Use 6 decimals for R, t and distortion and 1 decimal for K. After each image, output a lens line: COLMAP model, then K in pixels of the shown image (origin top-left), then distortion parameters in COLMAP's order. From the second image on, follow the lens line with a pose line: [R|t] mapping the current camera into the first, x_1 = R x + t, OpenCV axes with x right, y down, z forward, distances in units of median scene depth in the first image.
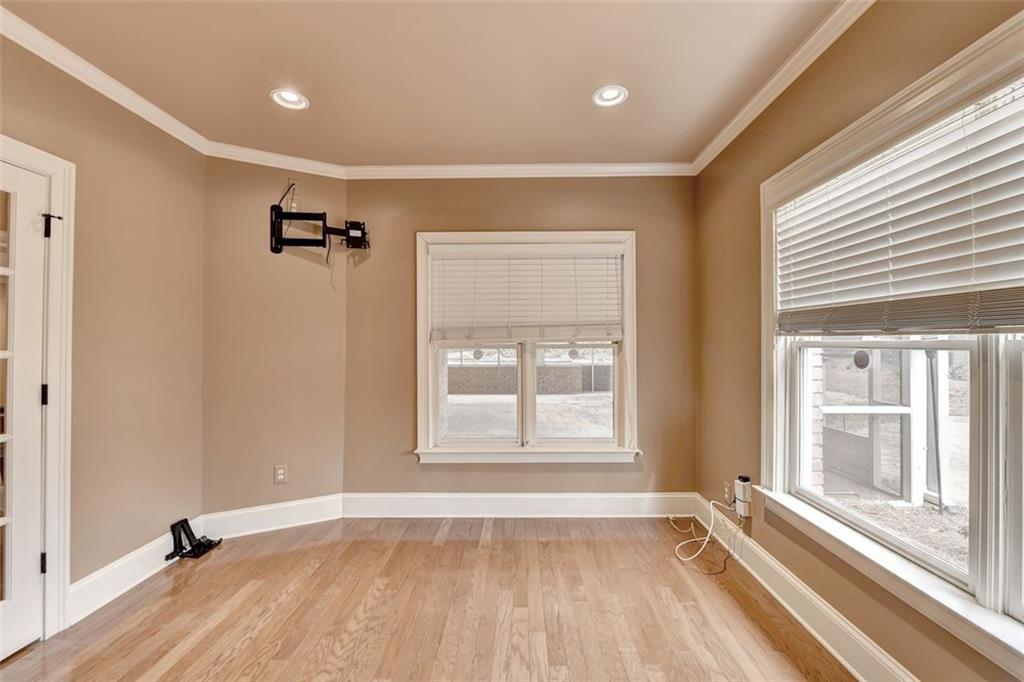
lens RADIAL K [[402.5, 0, 515.0], [0, 402.5, 343.3], [0, 0, 1]] dist [-0.008226, 0.000409]
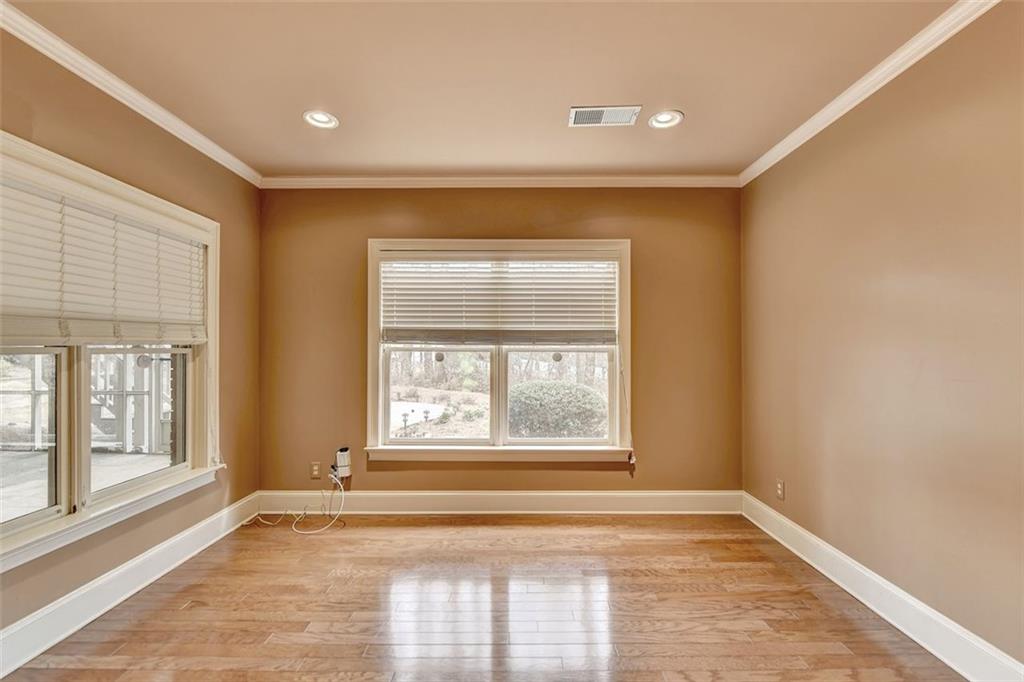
lens RADIAL K [[402.5, 0, 514.3], [0, 402.5, 348.1], [0, 0, 1]] dist [-0.008226, 0.000409]
pose [[0.007338, 0.008698, 0.999935, -0.625684], [-0.003948, 0.999955, -0.008669, 0.006560], [-0.999965, -0.003885, 0.007372, 0.343684]]
